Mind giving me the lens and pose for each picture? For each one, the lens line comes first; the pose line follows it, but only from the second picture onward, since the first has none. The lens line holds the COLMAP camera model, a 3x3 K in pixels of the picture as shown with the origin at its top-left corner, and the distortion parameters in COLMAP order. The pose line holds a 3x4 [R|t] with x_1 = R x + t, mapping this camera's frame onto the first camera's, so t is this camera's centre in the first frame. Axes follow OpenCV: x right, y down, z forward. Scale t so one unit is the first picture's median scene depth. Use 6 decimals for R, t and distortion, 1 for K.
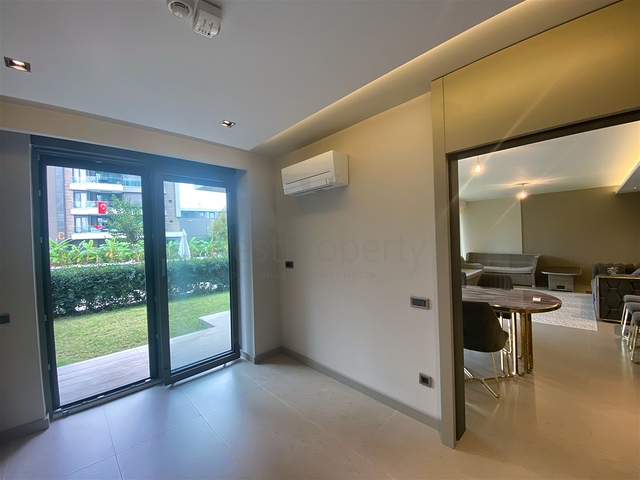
lens RADIAL K [[259.1, 0, 322.4], [0, 259.1, 241.8], [0, 0, 1]] dist [0.020286, -0.020263]
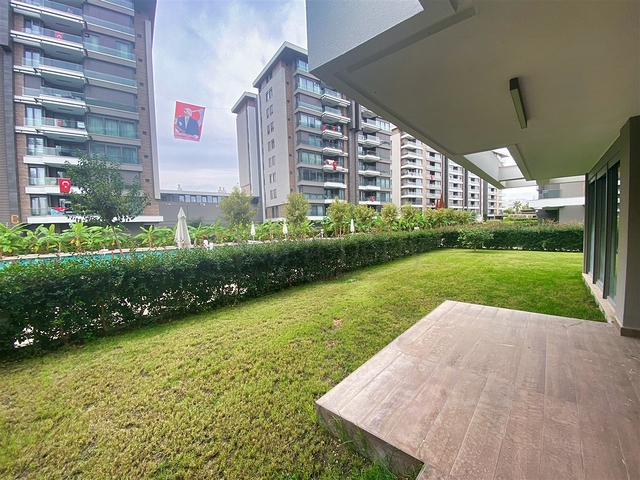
lens RADIAL K [[259.1, 0, 322.4], [0, 259.1, 241.8], [0, 0, 1]] dist [0.020286, -0.020263]
pose [[0.997181, 0.002602, 0.074990, -0.358666], [-0.006105, 0.998899, 0.046515, 0.018987], [-0.074786, -0.046842, 0.996099, 0.441055]]
